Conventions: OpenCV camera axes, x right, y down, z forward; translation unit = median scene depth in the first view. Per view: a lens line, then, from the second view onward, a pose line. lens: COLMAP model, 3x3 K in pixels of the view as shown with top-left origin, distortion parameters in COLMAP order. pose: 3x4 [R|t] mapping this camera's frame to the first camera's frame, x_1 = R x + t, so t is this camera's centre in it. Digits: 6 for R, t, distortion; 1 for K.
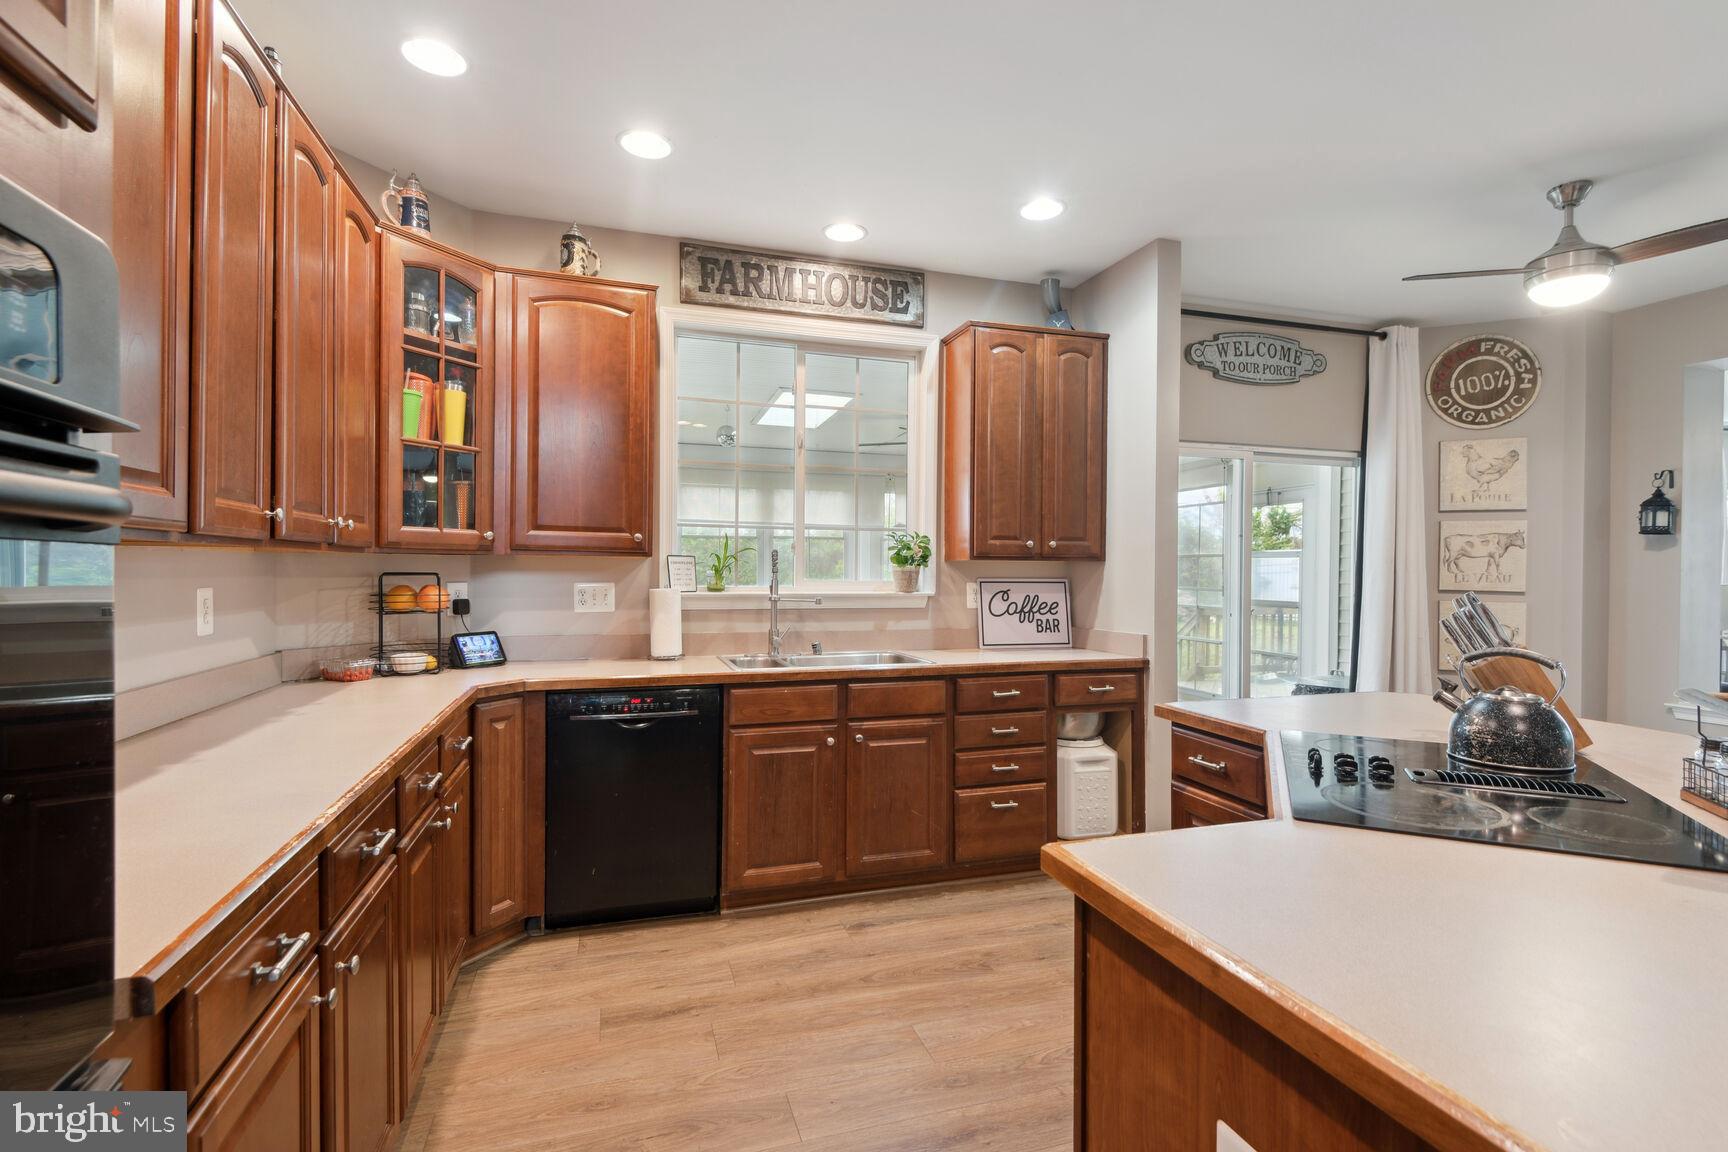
lens RADIAL K [[811.1, 0, 865.0], [0, 811.1, 575.7], [0, 0, 1]] dist [0.004487, -0.003756]
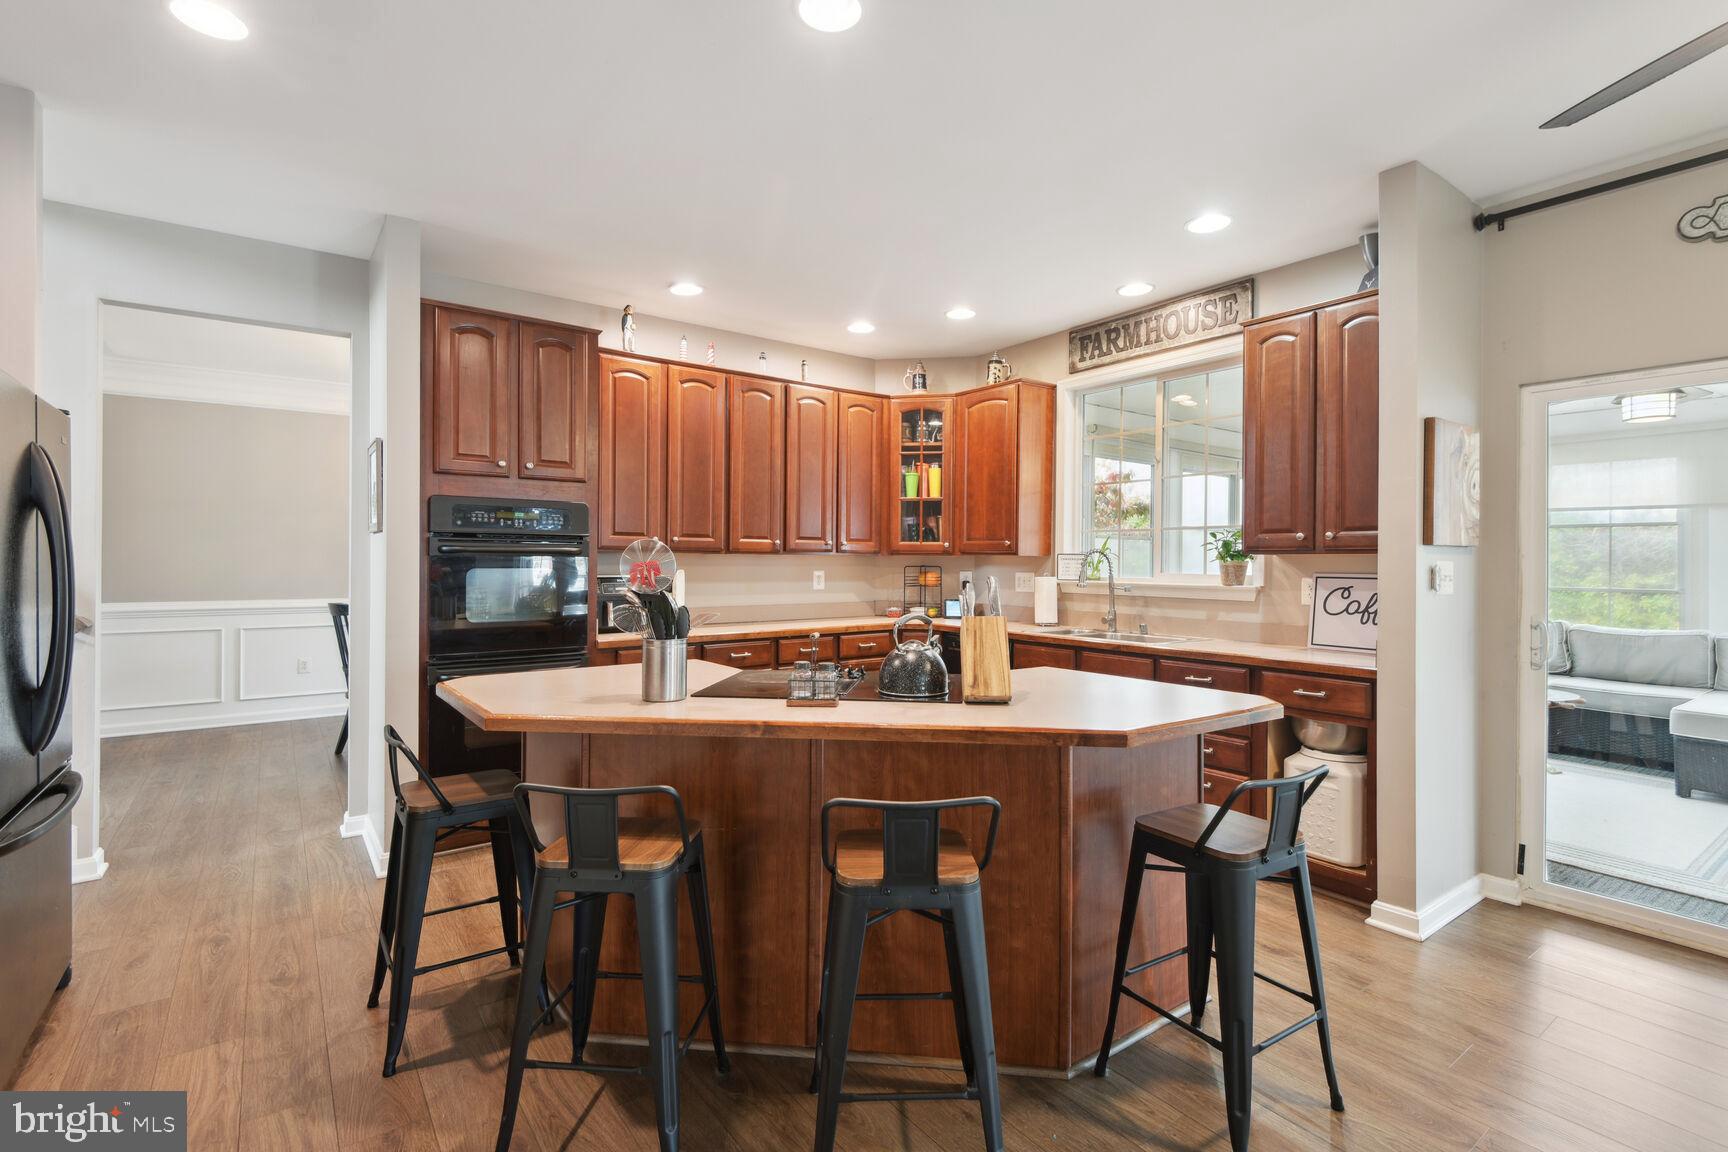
lens RADIAL K [[811.1, 0, 857.7], [0, 811.1, 561.2], [0, 0, 1]] dist [0.004487, -0.003756]
pose [[0.289119, -0.006329, -0.957272, 0.978454], [-0.013291, 0.999855, -0.010625, 0.006870], [0.957201, 0.015795, 0.288993, 0.238929]]
